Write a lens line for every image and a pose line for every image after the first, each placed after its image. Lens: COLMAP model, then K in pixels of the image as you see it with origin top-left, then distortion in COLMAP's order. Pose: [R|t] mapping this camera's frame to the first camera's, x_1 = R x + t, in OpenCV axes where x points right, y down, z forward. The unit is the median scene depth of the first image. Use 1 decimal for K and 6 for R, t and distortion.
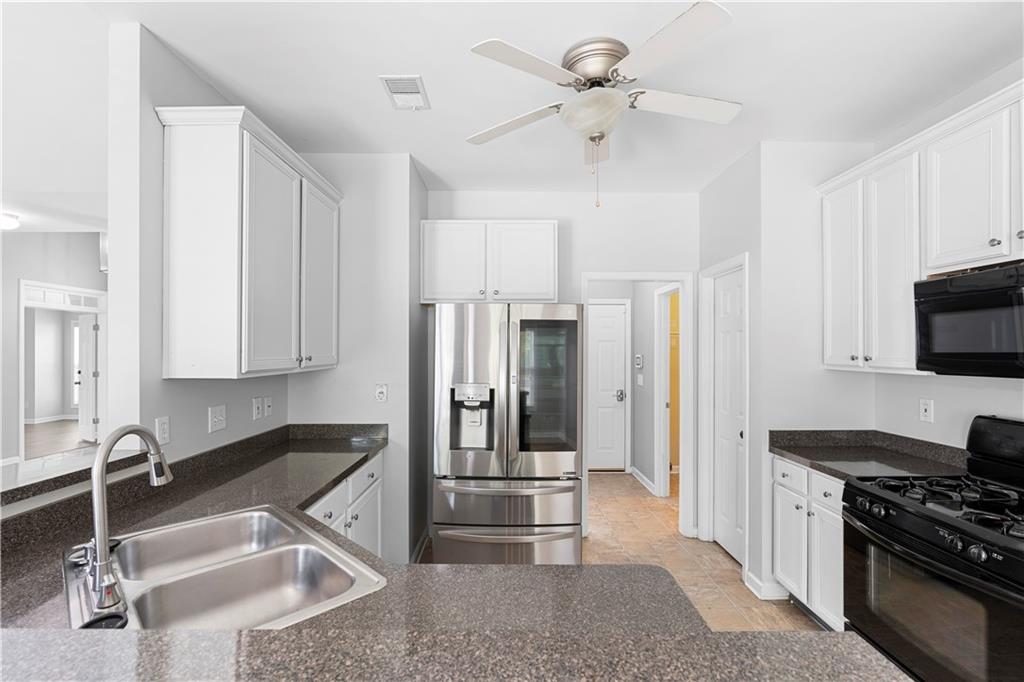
lens RADIAL K [[467.3, 0, 502.1], [0, 467.3, 343.4], [0, 0, 1]] dist [-0.008903, 0.001872]
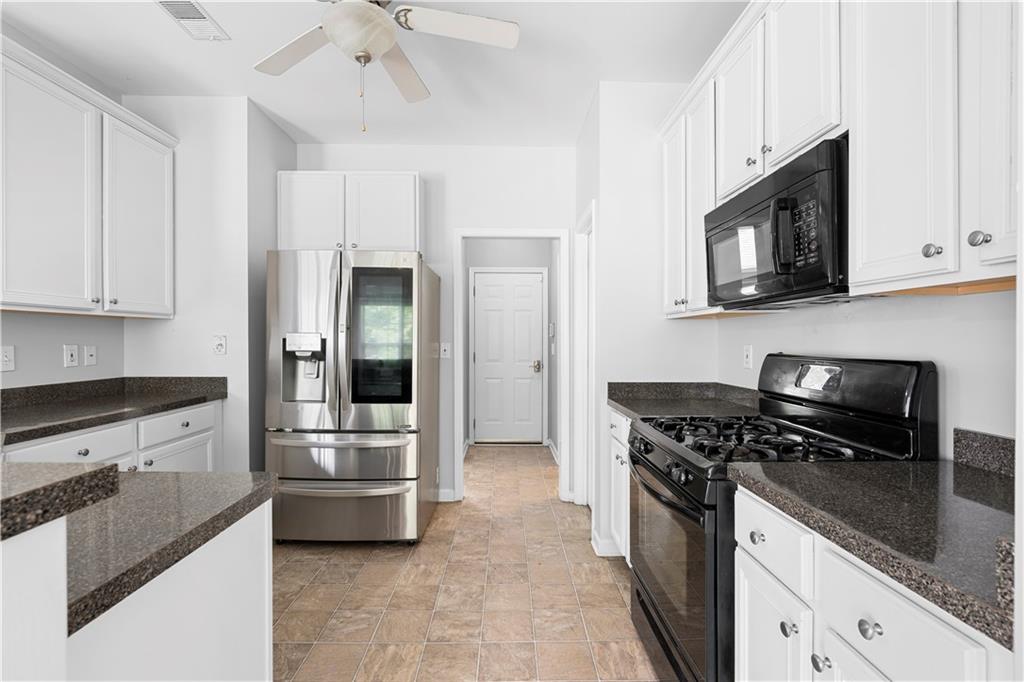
lens RADIAL K [[467.3, 0, 519.3], [0, 467.3, 341.9], [0, 0, 1]] dist [-0.008903, 0.001872]
pose [[0.999987, 0.004501, 0.002398, 0.376353], [-0.004520, 0.999958, 0.007953, 0.093259], [-0.002362, -0.007963, 0.999966, 0.031981]]
